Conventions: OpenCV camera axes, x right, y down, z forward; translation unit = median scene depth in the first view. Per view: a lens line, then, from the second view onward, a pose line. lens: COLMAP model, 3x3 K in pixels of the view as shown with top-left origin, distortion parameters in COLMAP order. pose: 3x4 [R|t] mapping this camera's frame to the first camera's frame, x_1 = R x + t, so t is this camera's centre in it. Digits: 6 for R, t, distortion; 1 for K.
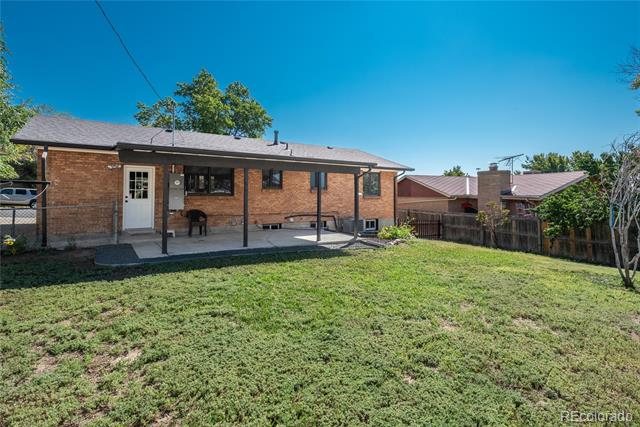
lens RADIAL K [[326.9, 0, 323.0], [0, 326.9, 196.5], [0, 0, 1]] dist [0.002459, 0.000225]
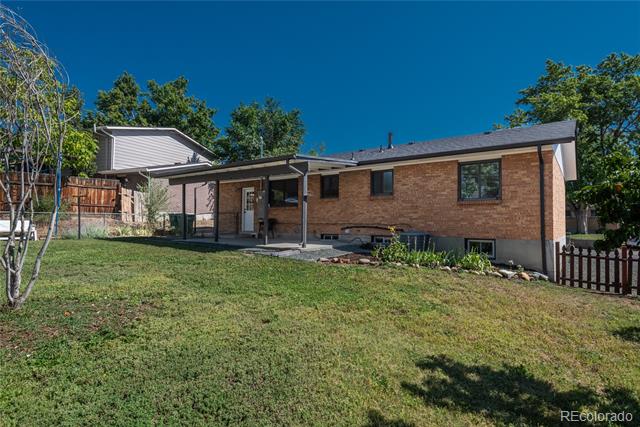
lens RADIAL K [[351.2, 0, 320.0], [0, 351.2, 213.5], [0, 0, 1]] dist [0.011997, -0.001321]
pose [[0.321548, -0.032356, -0.946340, 0.805996], [-0.009917, 0.999246, -0.037535, 0.060434], [0.946841, 0.021455, 0.320985, 0.631528]]
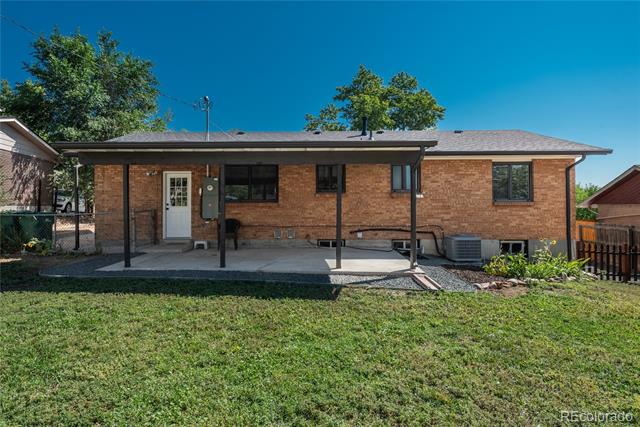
lens RADIAL K [[362.4, 0, 306.6], [0, 362.4, 205.3], [0, 0, 1]] dist [0.013169, 0.000113]
pose [[0.815175, -0.008328, -0.579154, 0.276416], [0.004020, 0.999954, -0.008719, 0.011829], [0.579200, 0.004779, 0.815171, 0.285343]]
